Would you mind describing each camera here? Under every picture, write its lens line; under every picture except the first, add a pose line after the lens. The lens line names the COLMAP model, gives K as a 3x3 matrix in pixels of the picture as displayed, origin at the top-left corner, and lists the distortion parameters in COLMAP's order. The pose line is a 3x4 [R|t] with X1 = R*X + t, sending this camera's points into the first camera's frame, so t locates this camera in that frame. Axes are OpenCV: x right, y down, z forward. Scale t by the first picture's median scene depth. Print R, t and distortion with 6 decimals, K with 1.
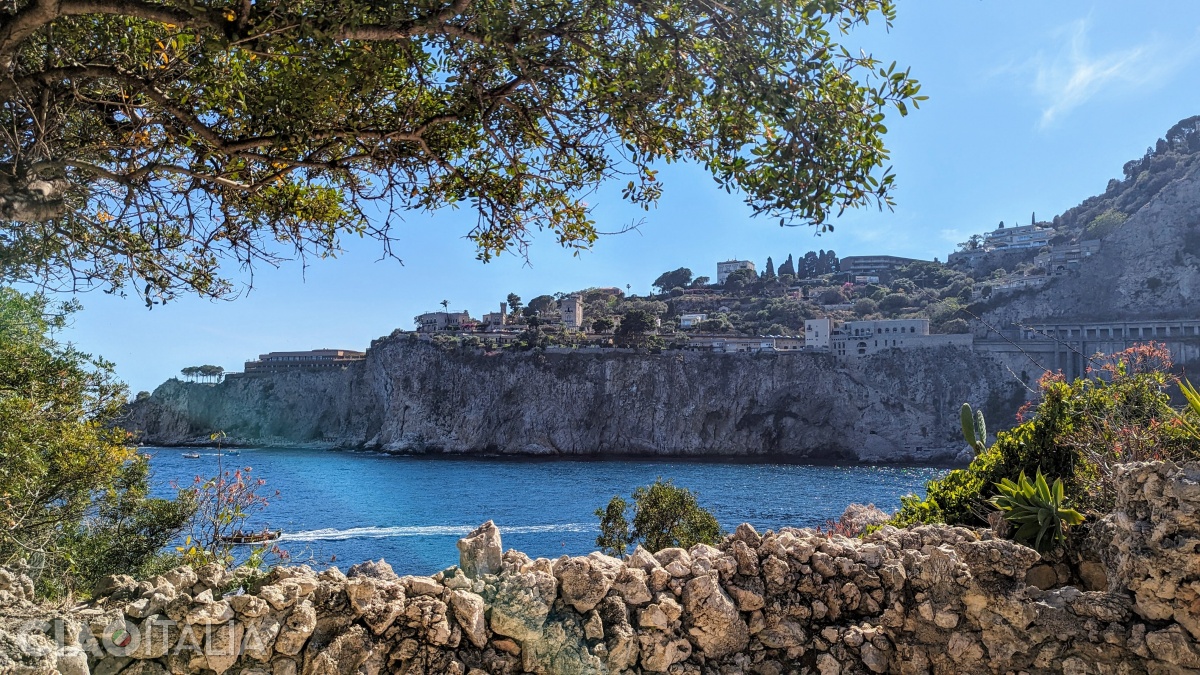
lens RADIAL K [[943.4, 0, 600.7], [0, 943.4, 356.5], [0, 0, 1]] dist [0.086285, -0.100312]
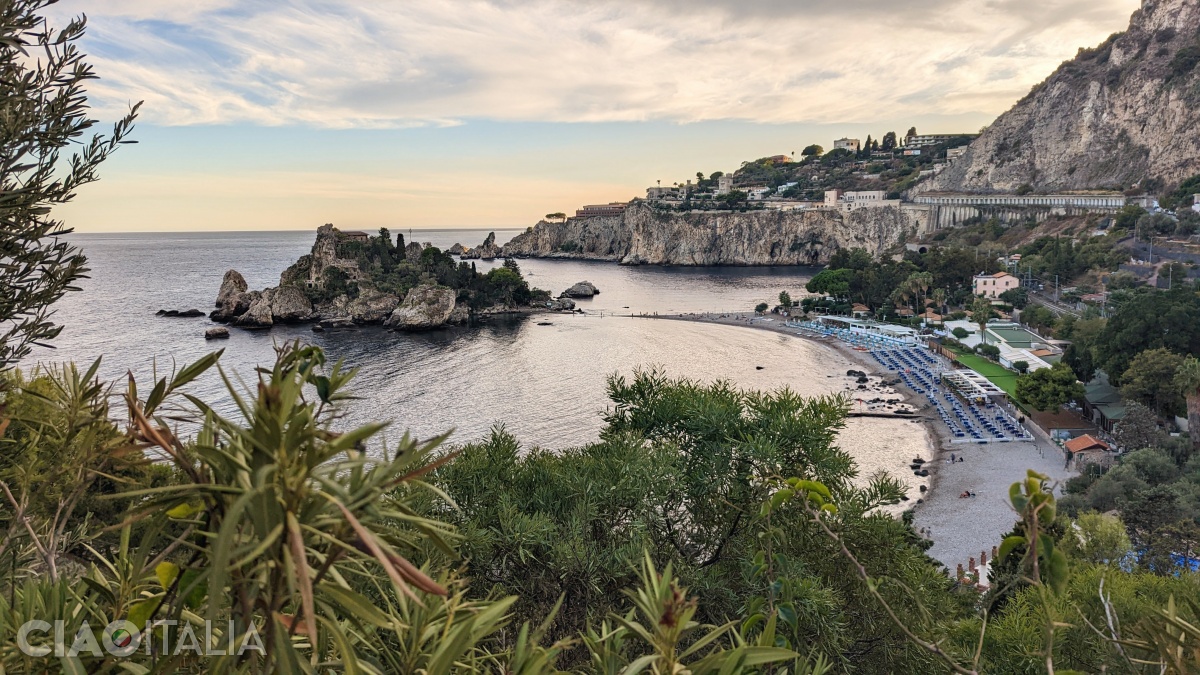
lens RADIAL K [[943.4, 0, 600.7], [0, 943.4, 356.5], [0, 0, 1]] dist [0.086285, -0.100312]
pose [[0.910300, 0.038832, -0.412123, 0.586623], [0.050874, 0.977548, 0.204479, -0.123609], [0.410810, -0.207104, 0.887887, -0.878580]]
